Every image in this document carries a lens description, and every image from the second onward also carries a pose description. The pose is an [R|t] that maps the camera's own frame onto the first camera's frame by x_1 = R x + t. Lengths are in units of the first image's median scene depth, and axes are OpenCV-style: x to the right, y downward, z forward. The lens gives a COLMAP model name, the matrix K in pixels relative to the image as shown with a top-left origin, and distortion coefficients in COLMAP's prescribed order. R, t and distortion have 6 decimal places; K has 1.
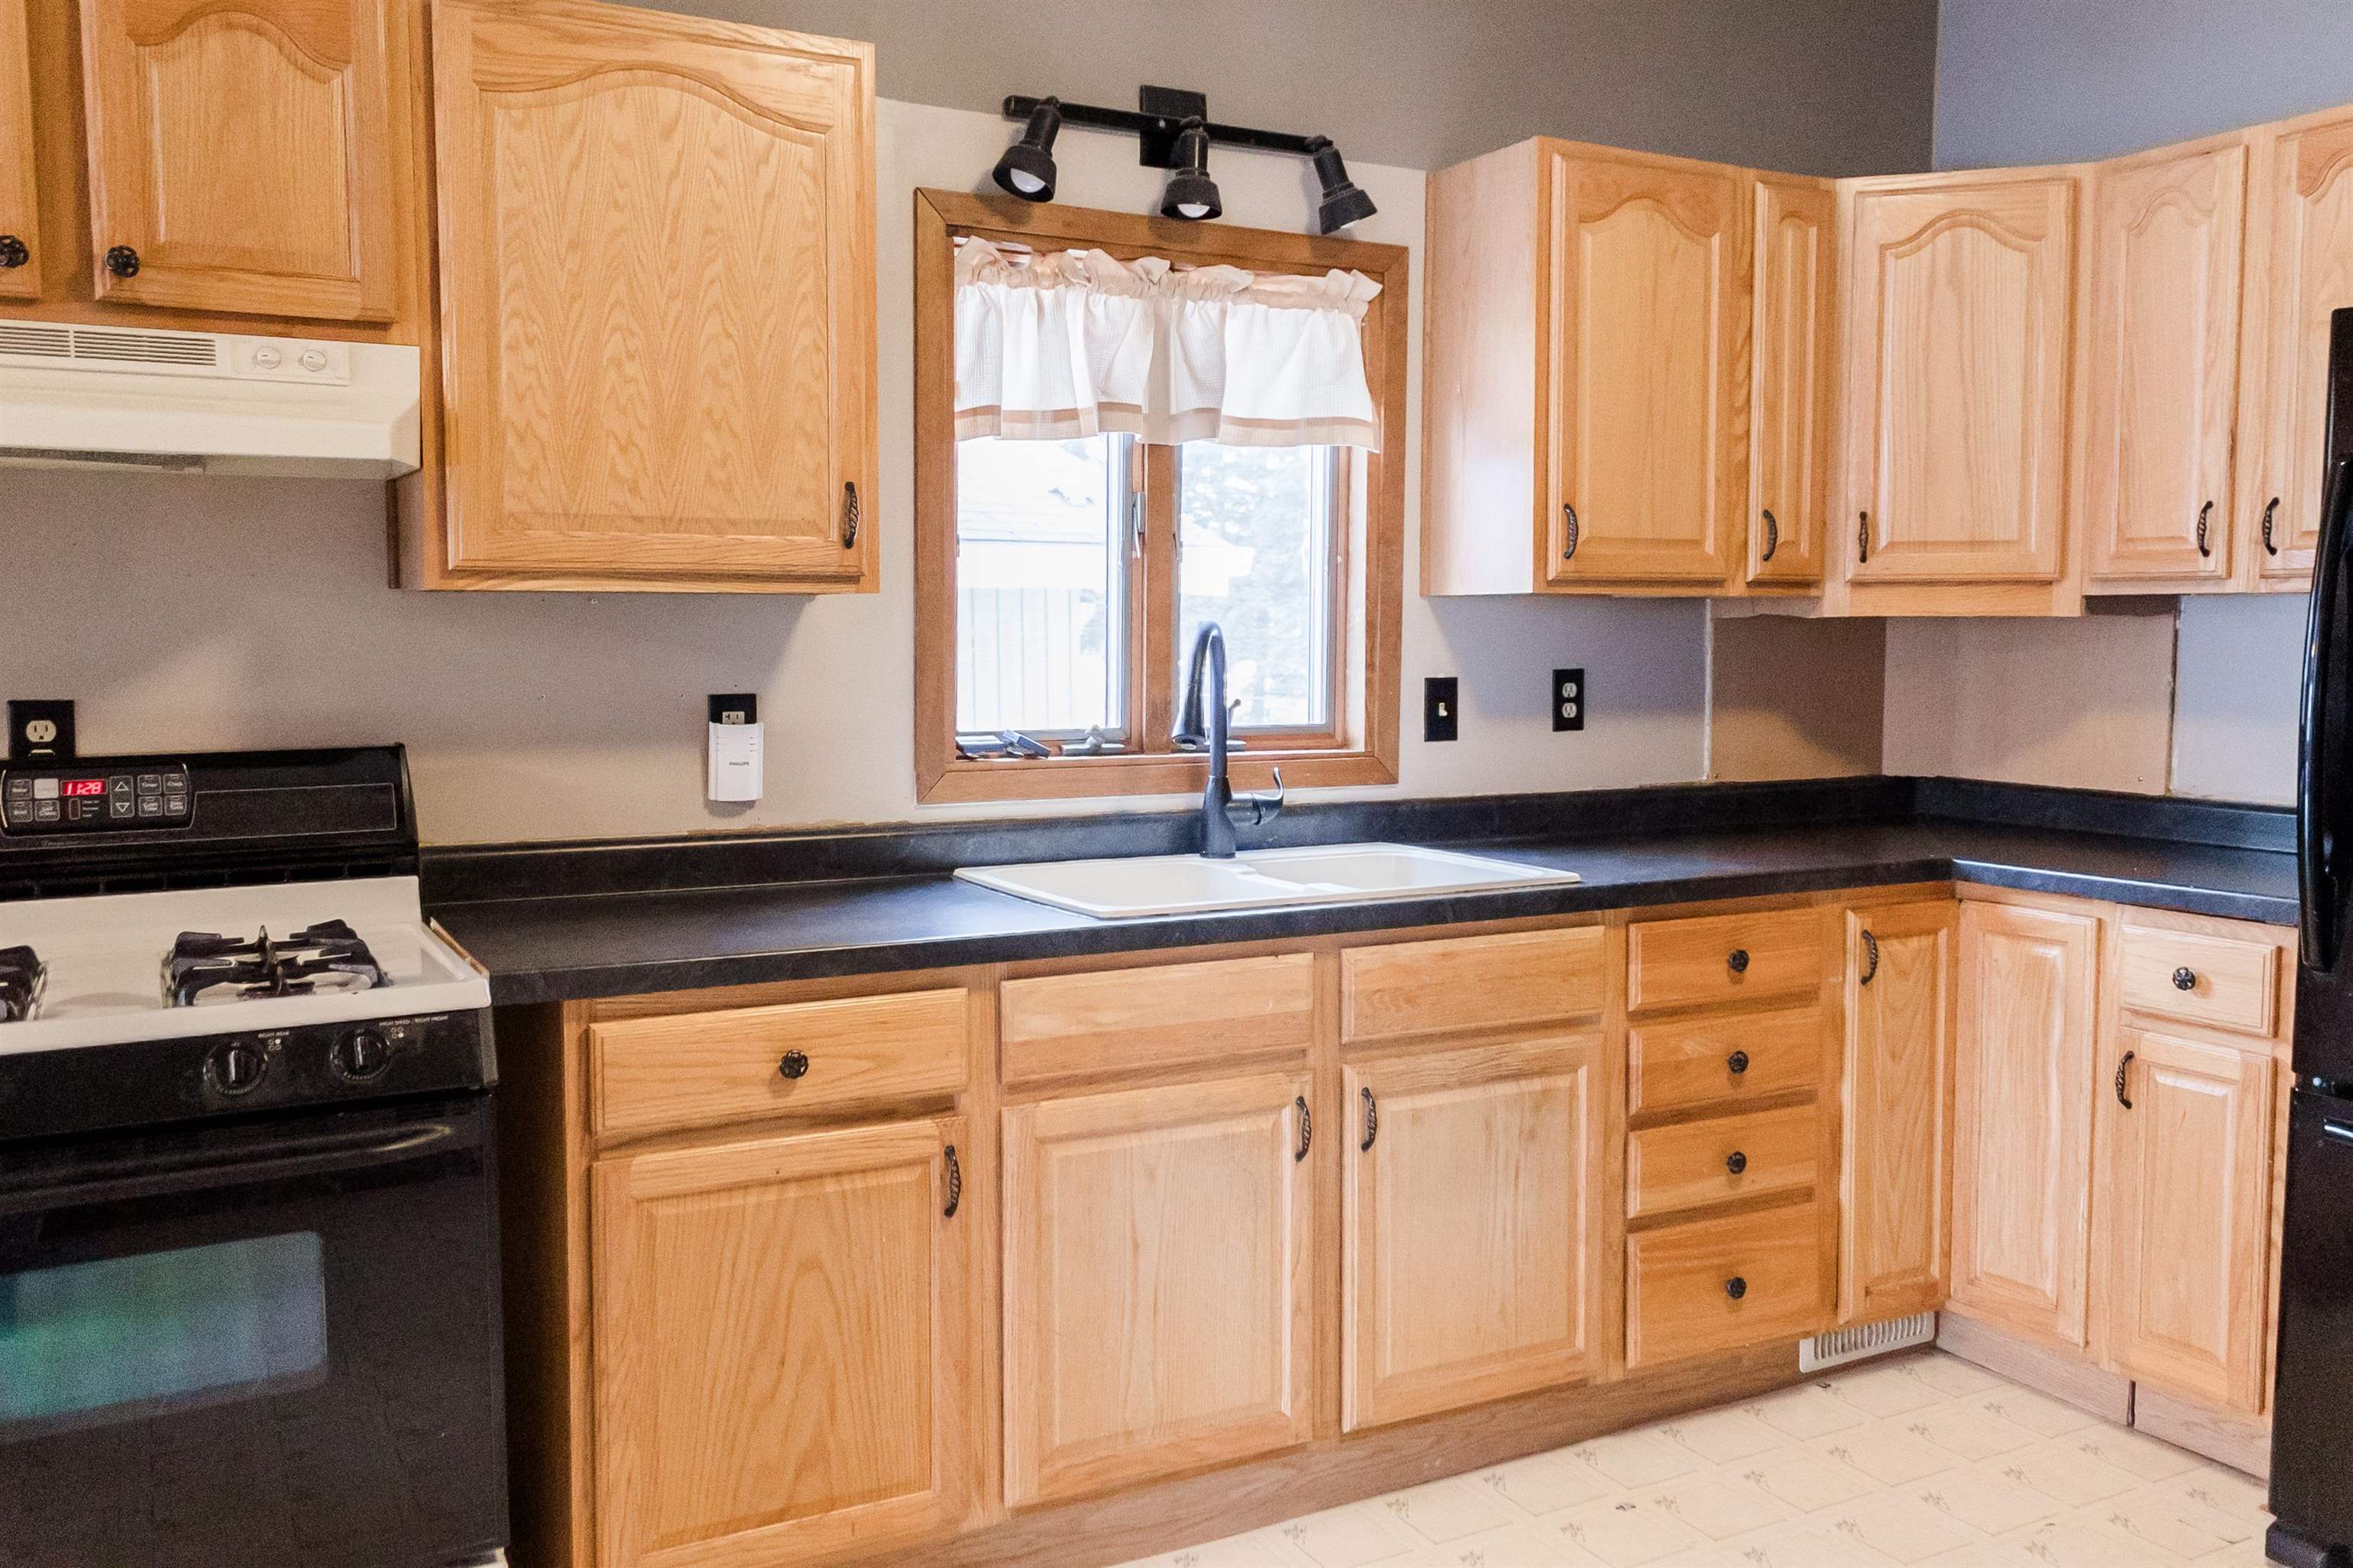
lens RADIAL K [[1901.2, 0, 1176.5], [0, 1901.2, 784.0], [0, 0, 1]] dist [-0.002316, -0.001386]
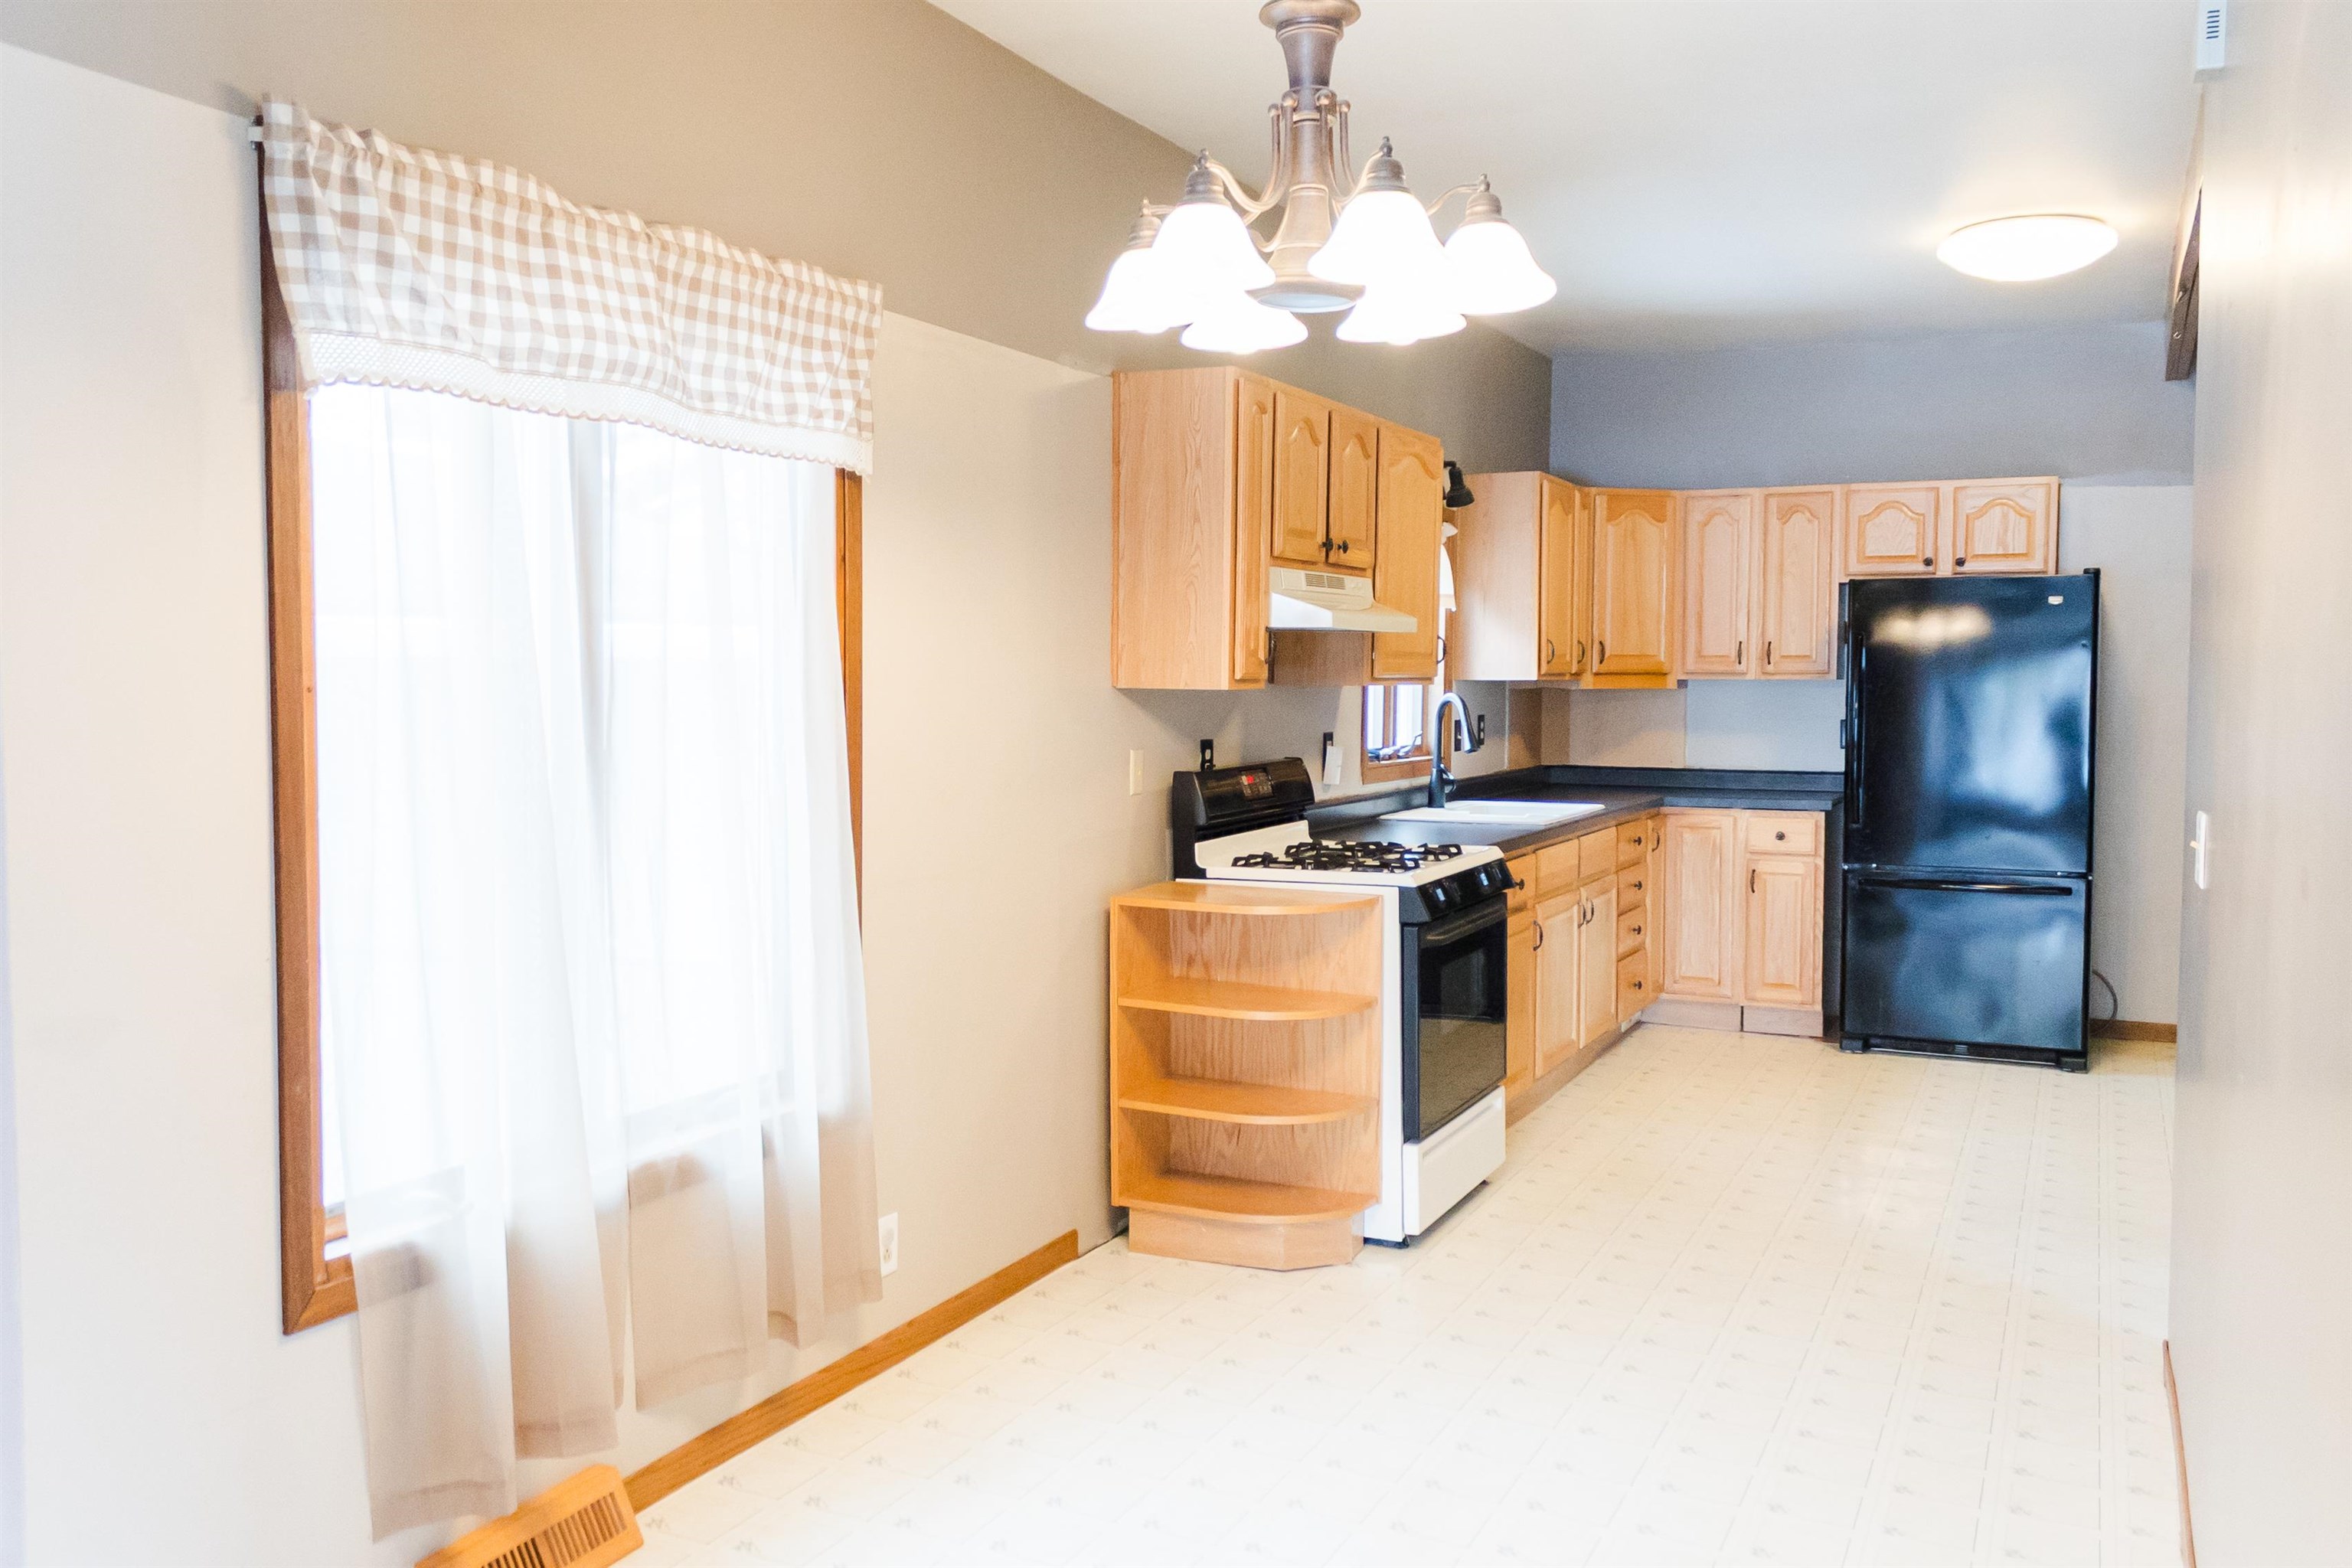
lens RADIAL K [[1900.3, 0, 1176.0], [0, 1900.3, 784.0], [0, 0, 1]] dist [-0.002316, -0.001386]
pose [[0.801276, -0.030300, 0.597527, -1.461910], [0.041217, 0.999140, -0.004606, 0.010899], [-0.596873, 0.028319, 0.801836, -0.488187]]
